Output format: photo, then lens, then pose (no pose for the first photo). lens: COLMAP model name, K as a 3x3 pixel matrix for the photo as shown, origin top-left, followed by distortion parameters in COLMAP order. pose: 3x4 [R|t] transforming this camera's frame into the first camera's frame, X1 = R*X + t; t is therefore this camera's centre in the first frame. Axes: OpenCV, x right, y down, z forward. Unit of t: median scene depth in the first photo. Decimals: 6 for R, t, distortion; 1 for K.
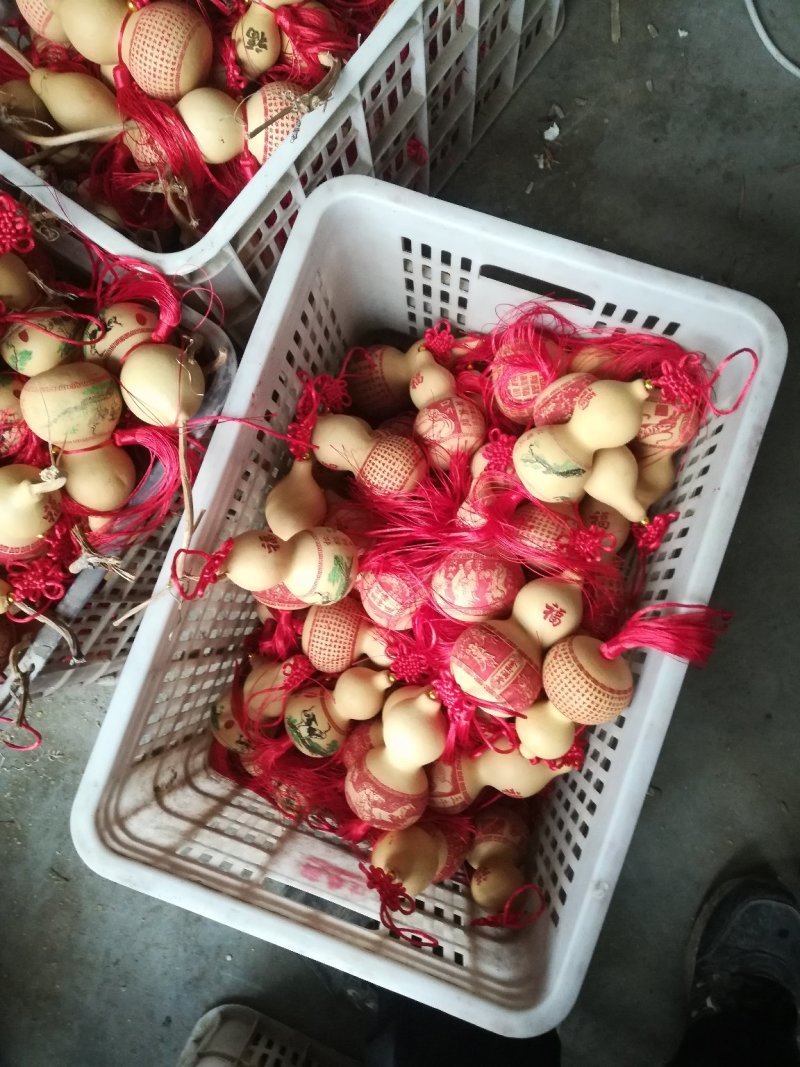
lens RADIAL K [[788.1, 0, 400.0], [0, 788.1, 533.5], [0, 0, 1]] dist [0.043120, -0.092034]
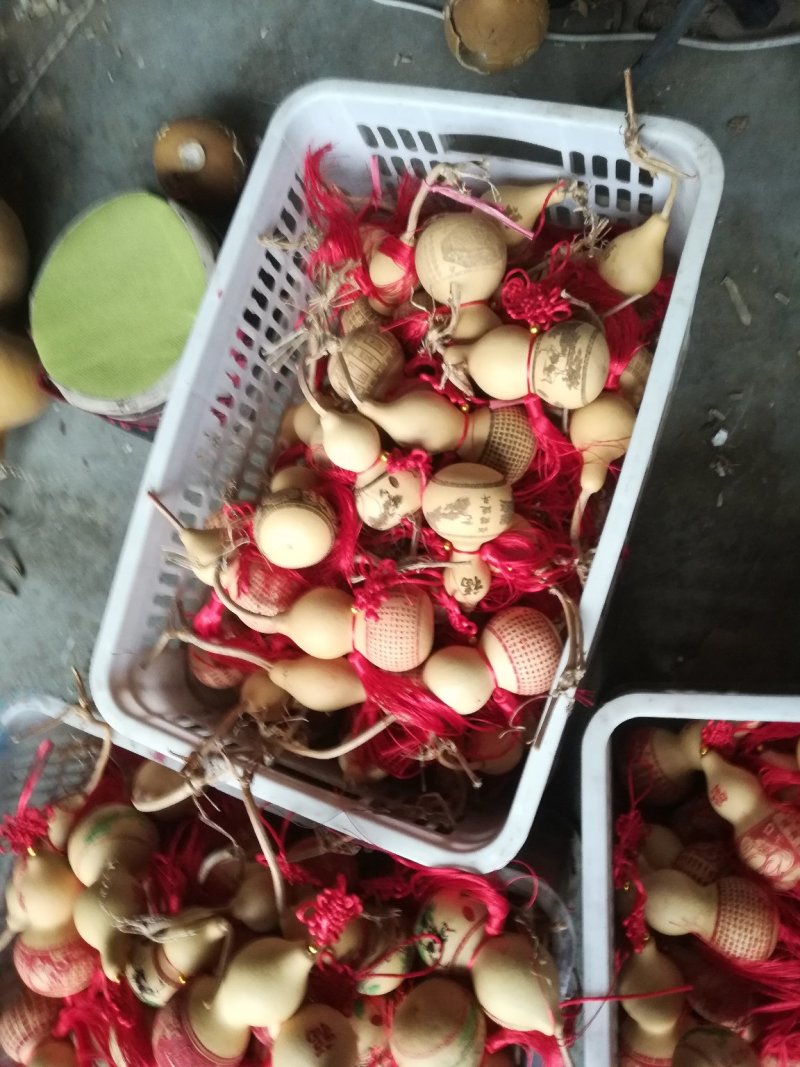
lens RADIAL K [[802.8, 0, 400.0], [0, 802.8, 533.5], [0, 0, 1]] dist [0.050235, -0.086041]
pose [[0.924637, -0.351212, -0.147298, -0.089369], [0.330647, 0.932211, -0.147155, -0.549892], [0.188996, 0.087361, 0.978084, -0.023552]]
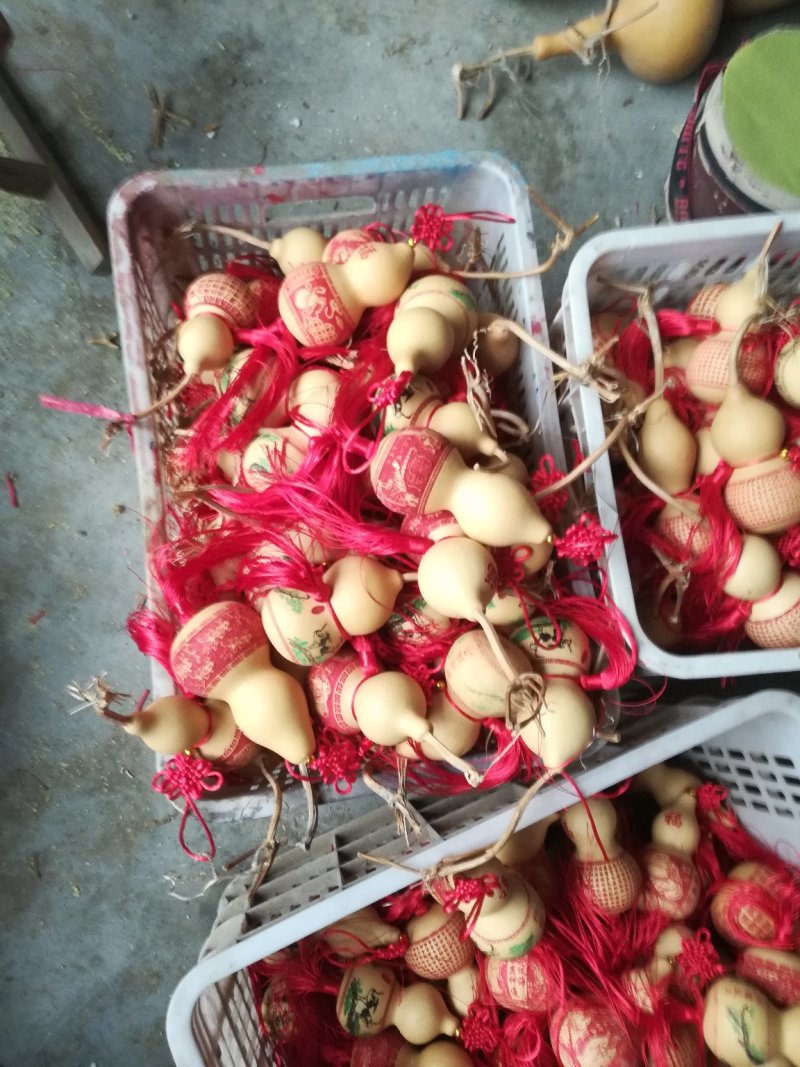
lens RADIAL K [[788.1, 0, 400.0], [0, 788.1, 533.5], [0, 0, 1]] dist [0.043120, -0.092034]
pose [[0.675521, 0.736720, -0.030244, -0.545539], [-0.734577, 0.668875, -0.114027, -0.075284], [-0.063777, 0.099244, 0.993017, -0.040801]]
